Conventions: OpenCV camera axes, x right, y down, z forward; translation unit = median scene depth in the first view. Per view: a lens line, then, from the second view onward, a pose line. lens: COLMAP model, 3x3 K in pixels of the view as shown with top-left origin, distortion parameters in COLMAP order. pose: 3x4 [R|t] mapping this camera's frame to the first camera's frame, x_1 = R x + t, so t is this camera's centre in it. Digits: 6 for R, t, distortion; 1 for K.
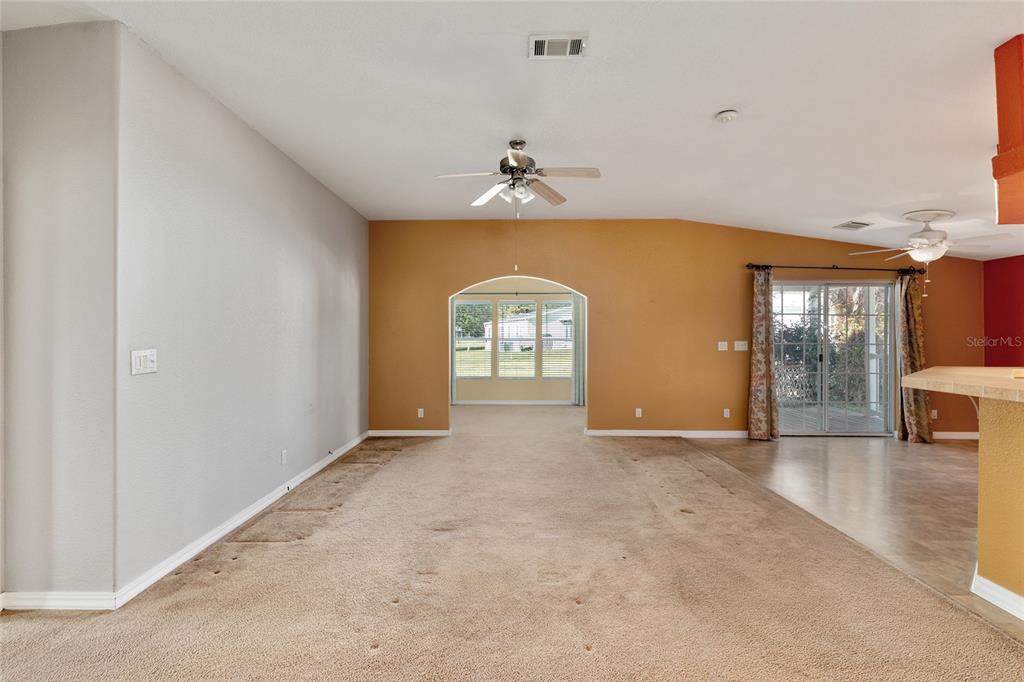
lens RADIAL K [[498.4, 0, 512.6], [0, 498.4, 334.7], [0, 0, 1]] dist [0.002722, -0.000019]
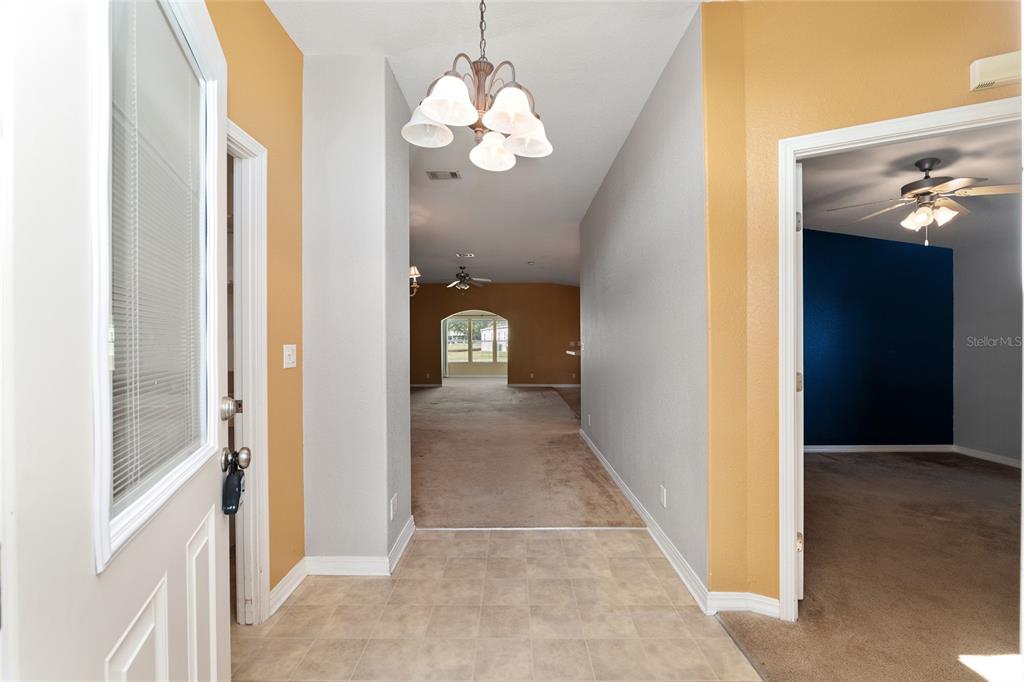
lens RADIAL K [[419.9, 0, 518.8], [0, 419.9, 335.1], [0, 0, 1]] dist [-0.014028, 0.000662]
pose [[0.999830, -0.000835, 0.018424, 0.171261], [0.001003, 0.999958, -0.009110, 0.001586], [-0.018415, 0.009127, 0.999789, -0.800149]]
